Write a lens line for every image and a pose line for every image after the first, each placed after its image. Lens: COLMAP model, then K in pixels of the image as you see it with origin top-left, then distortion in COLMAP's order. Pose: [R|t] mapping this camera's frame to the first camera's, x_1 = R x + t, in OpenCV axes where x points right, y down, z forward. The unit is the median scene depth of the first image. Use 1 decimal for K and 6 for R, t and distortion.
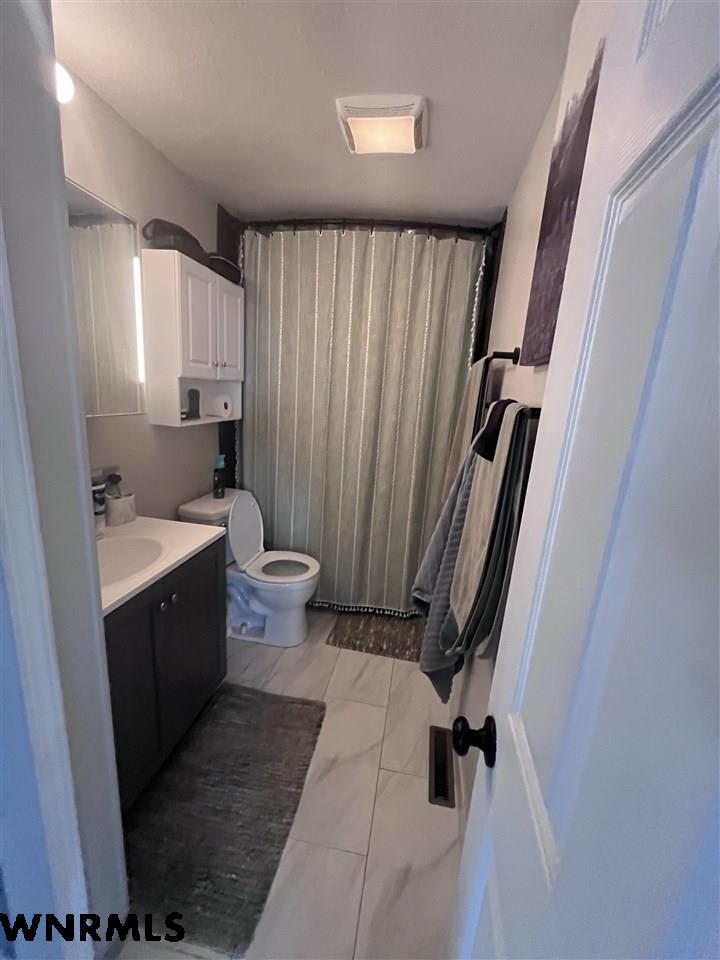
lens RADIAL K [[387.2, 0, 367.0], [0, 387.2, 479.7], [0, 0, 1]] dist [-0.001054, -0.000051]
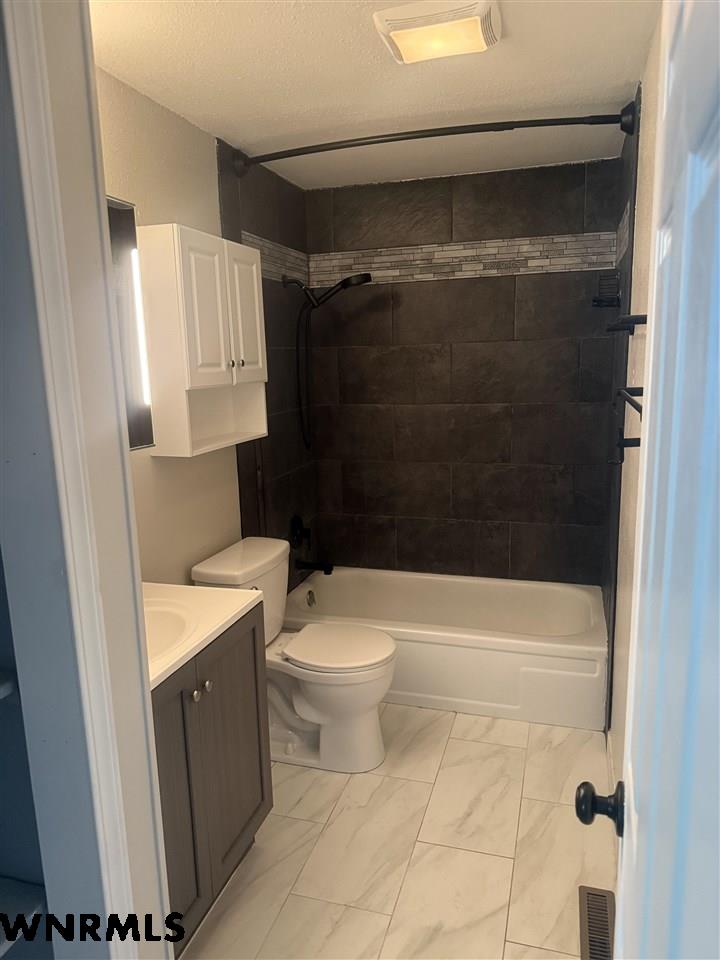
lens RADIAL K [[675.2, 0, 359.1], [0, 675.2, 484.0], [0, 0, 1]] dist [0.077786, -0.112365]
pose [[0.985840, -0.077912, -0.148492, 0.012368], [0.070400, 0.995991, -0.055195, 0.007799], [0.152197, 0.043960, 0.987372, -0.196077]]
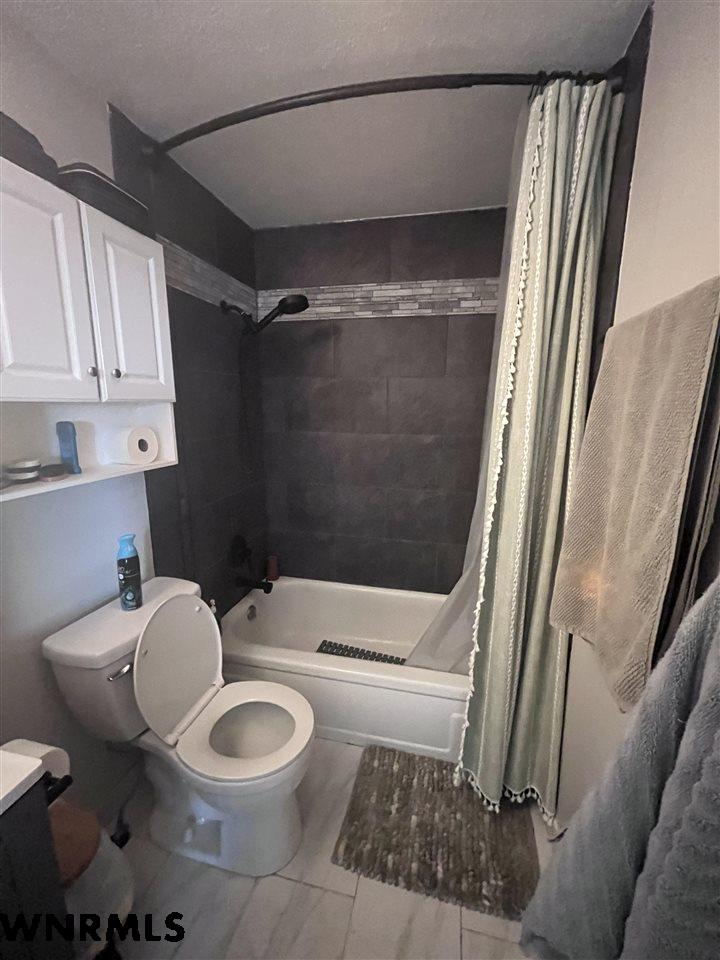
lens RADIAL K [[387.2, 0, 367.0], [0, 387.2, 479.7], [0, 0, 1]] dist [-0.001054, -0.000051]
pose [[0.996194, -0.057040, -0.065911, 0.012496], [0.054056, 0.997469, -0.046197, -0.107342], [0.068379, 0.042458, 0.996756, 0.504509]]
